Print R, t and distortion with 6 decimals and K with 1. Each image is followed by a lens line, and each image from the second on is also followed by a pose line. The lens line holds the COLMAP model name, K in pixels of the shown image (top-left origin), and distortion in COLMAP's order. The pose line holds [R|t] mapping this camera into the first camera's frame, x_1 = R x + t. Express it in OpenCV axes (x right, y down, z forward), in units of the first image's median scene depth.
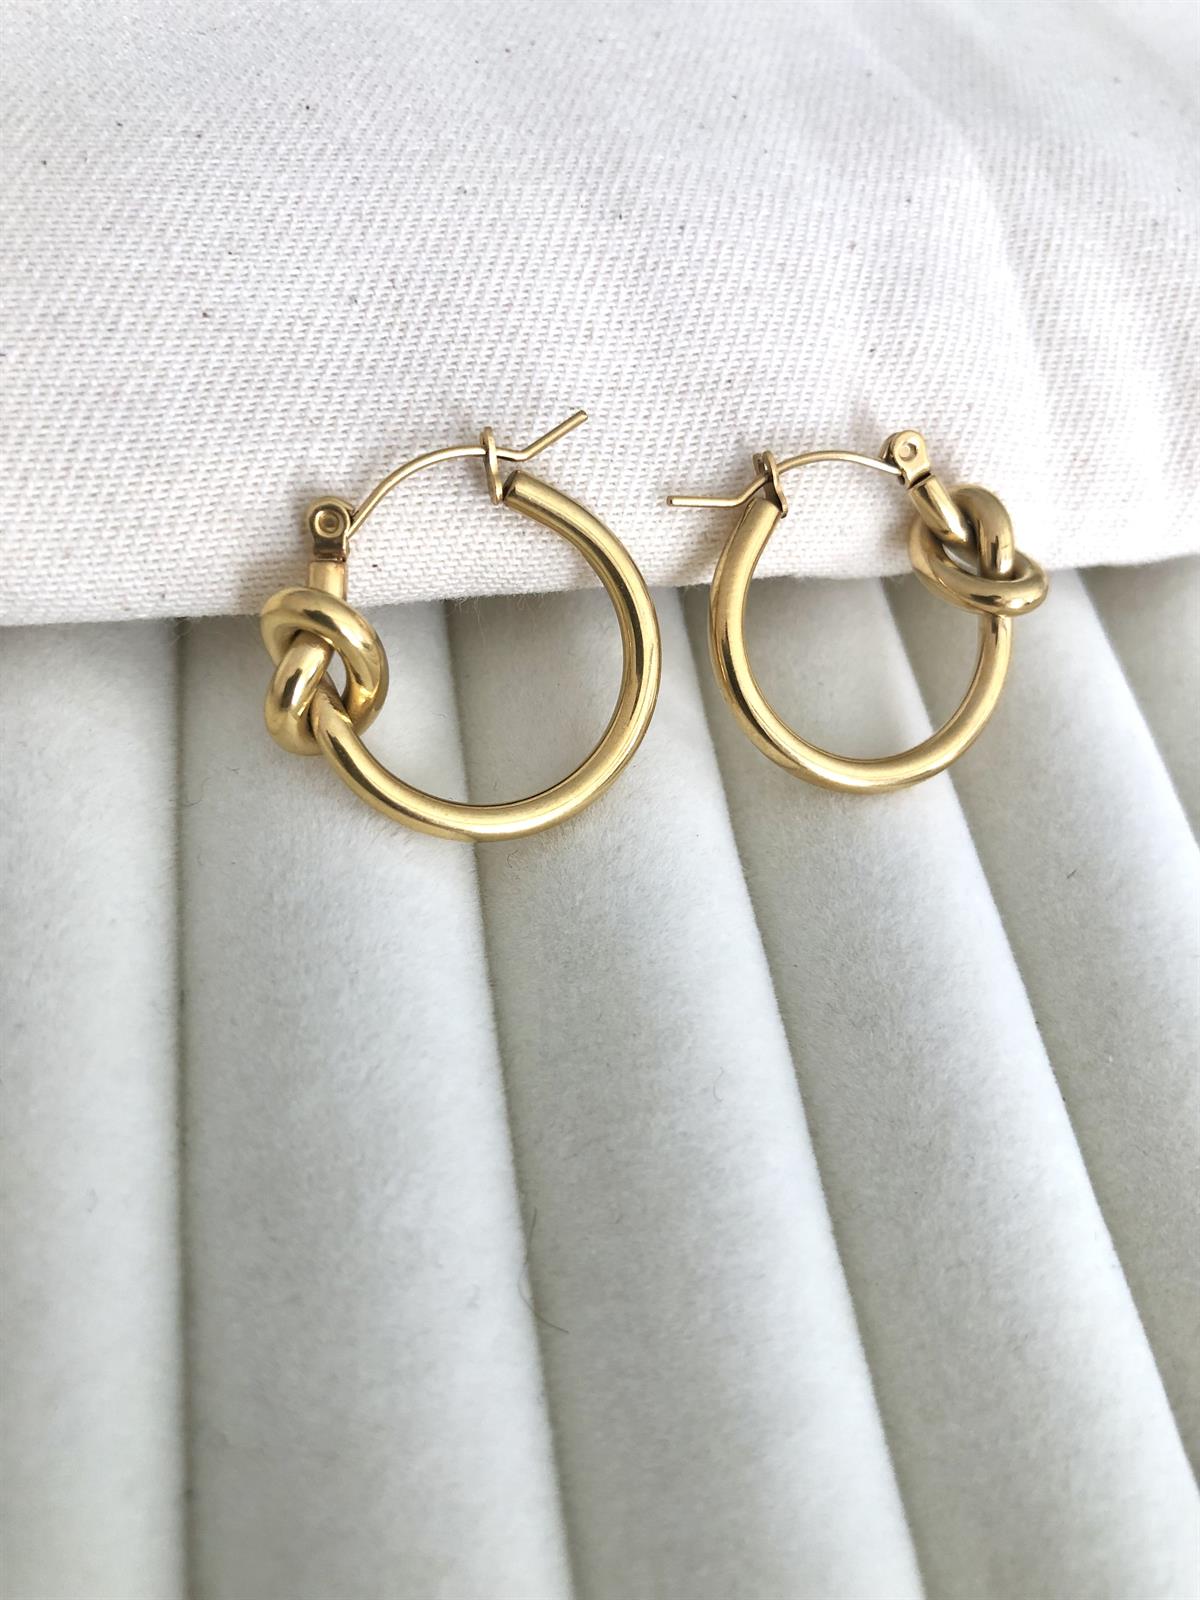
lens RADIAL K [[1360.8, 0, 586.9], [0, 1360.8, 788.0], [0, 0, 1]] dist [-0.008378, -0.126675]
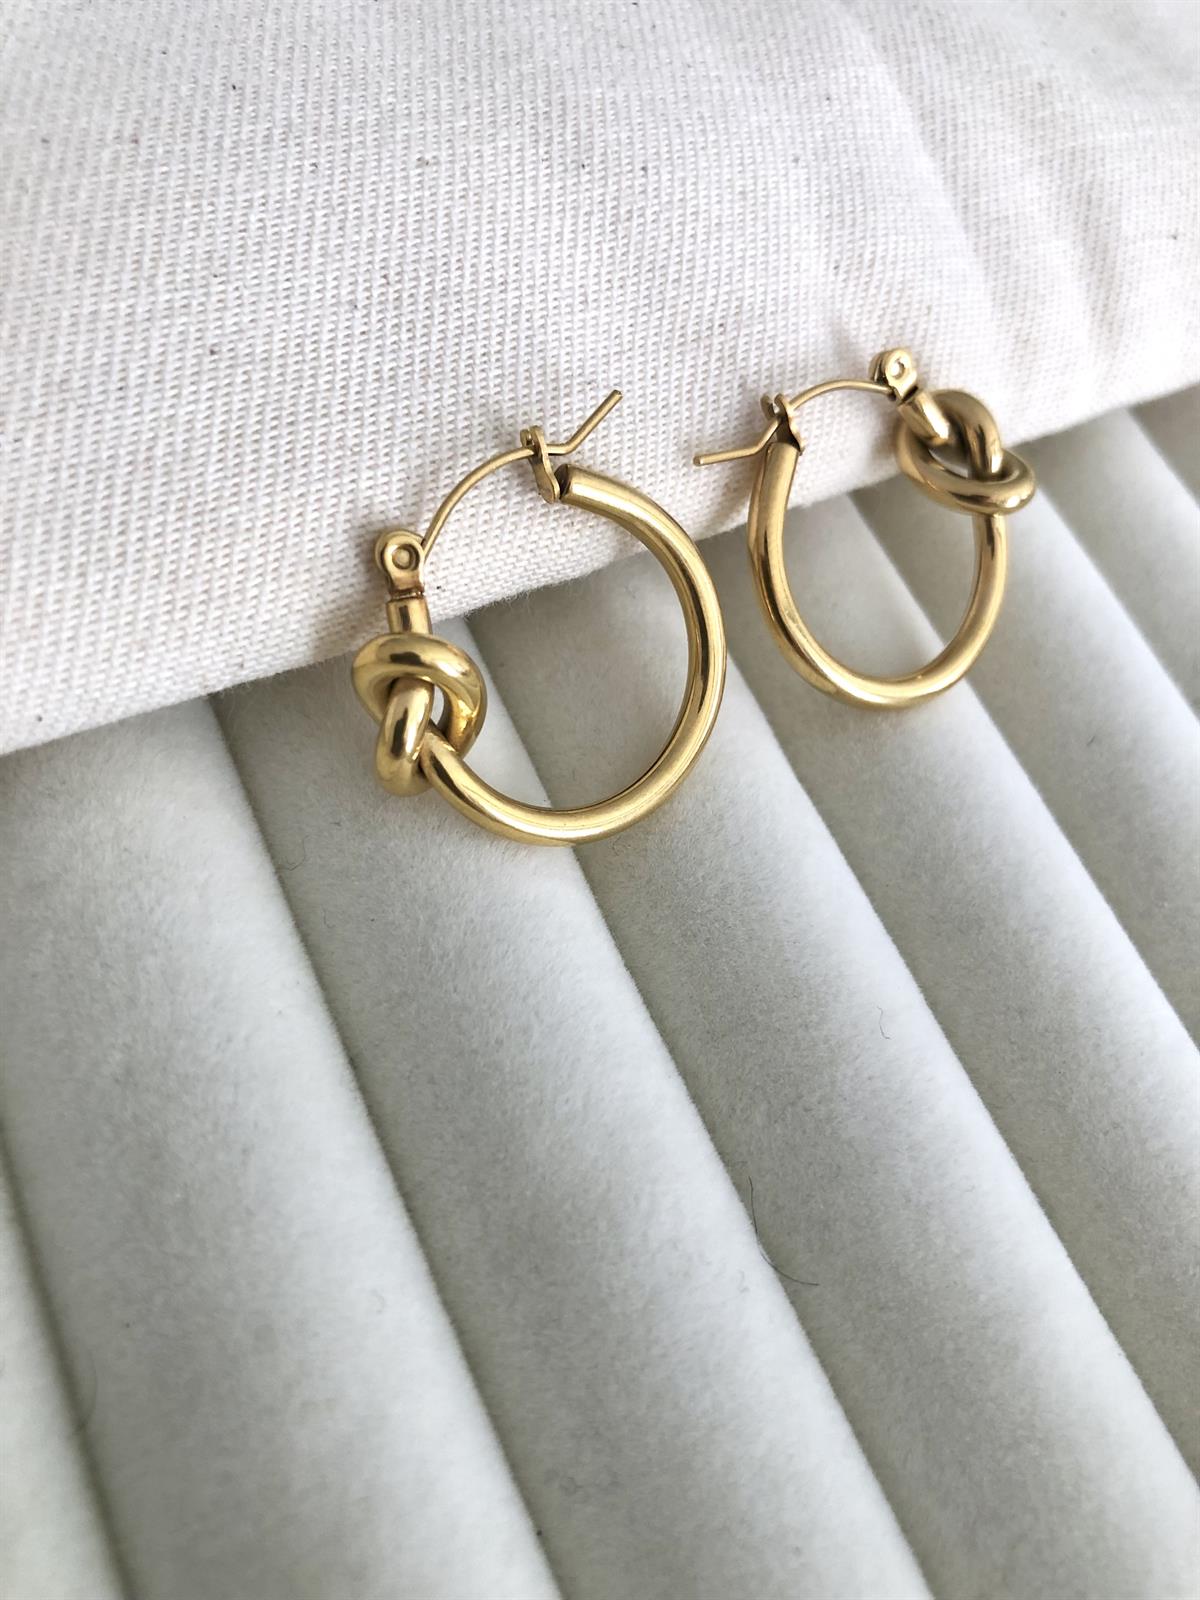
lens RADIAL K [[1360.8, 0, 593.8], [0, 1360.8, 792.4], [0, 0, 1]] dist [-0.008378, -0.126675]
pose [[0.962999, -0.206676, 0.172966, -0.238601], [0.182805, 0.972507, 0.144265, -0.136113], [-0.198027, -0.107308, 0.974305, 0.023103]]
